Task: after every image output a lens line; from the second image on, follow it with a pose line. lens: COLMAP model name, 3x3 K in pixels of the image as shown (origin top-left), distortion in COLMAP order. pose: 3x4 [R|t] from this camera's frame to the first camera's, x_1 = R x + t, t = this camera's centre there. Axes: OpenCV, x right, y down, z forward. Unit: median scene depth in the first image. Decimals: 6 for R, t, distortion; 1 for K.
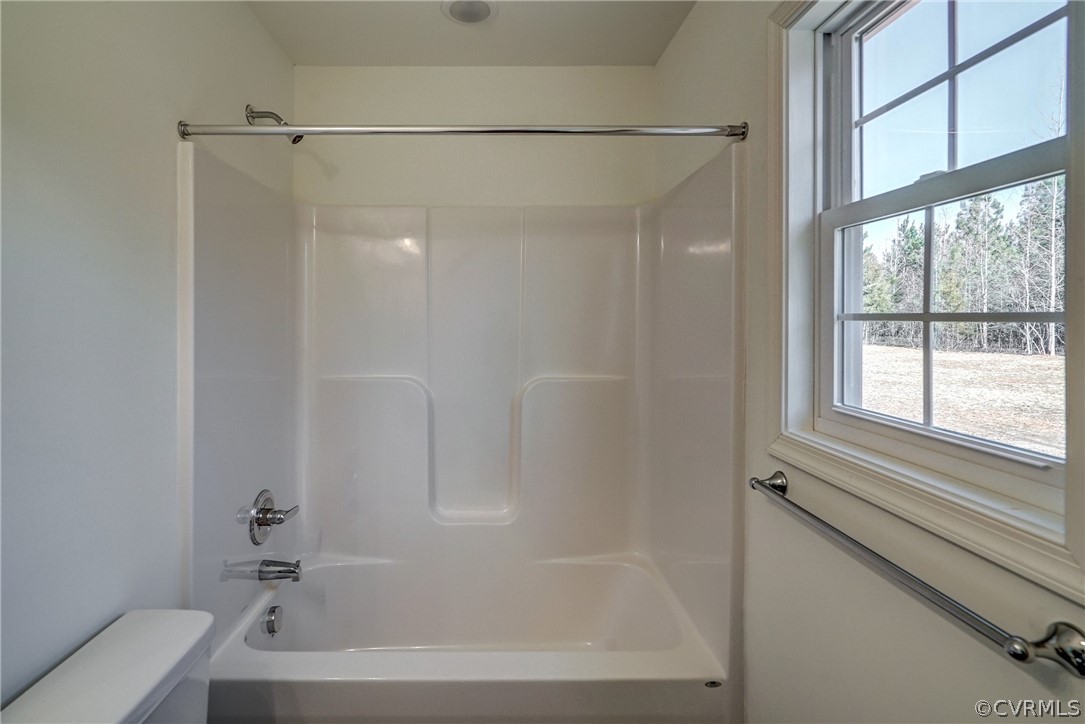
lens RADIAL K [[558.5, 0, 540.2], [0, 558.5, 322.2], [0, 0, 1]] dist [0.000594, 0.000059]
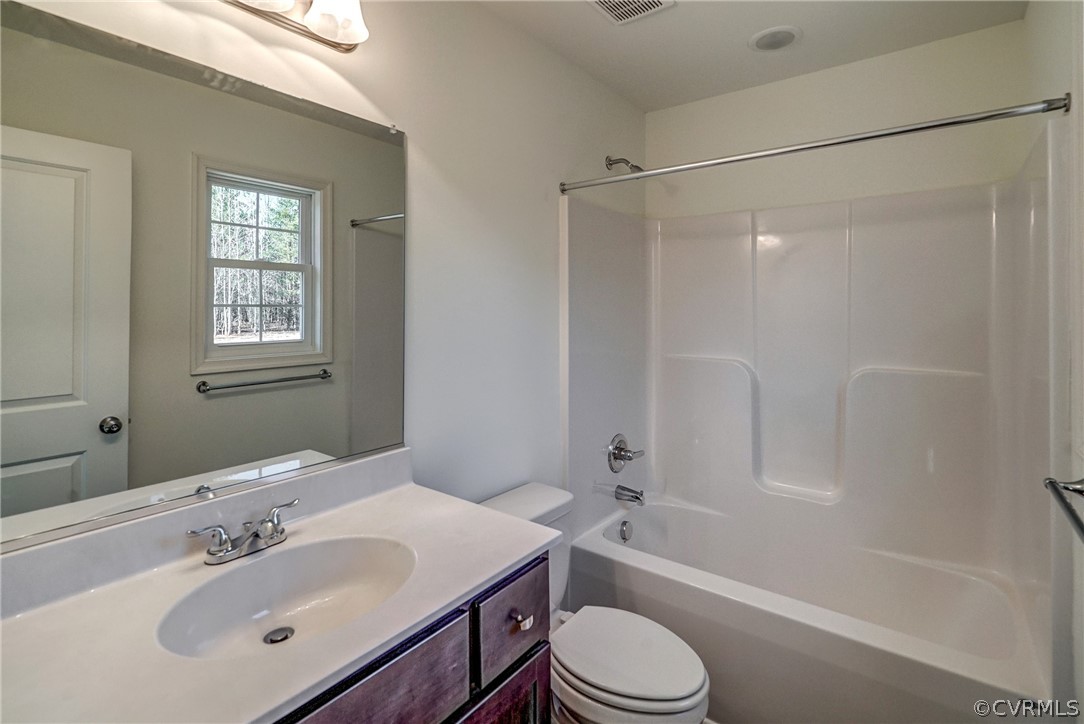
lens RADIAL K [[511.6, 0, 539.9], [0, 511.6, 320.9], [0, 0, 1]] dist [-0.002443, -0.000448]
pose [[0.786582, 0.015105, -0.617301, 0.120343], [-0.002216, 0.999763, 0.021639, -0.003764], [0.617482, -0.015653, 0.786429, -0.100636]]
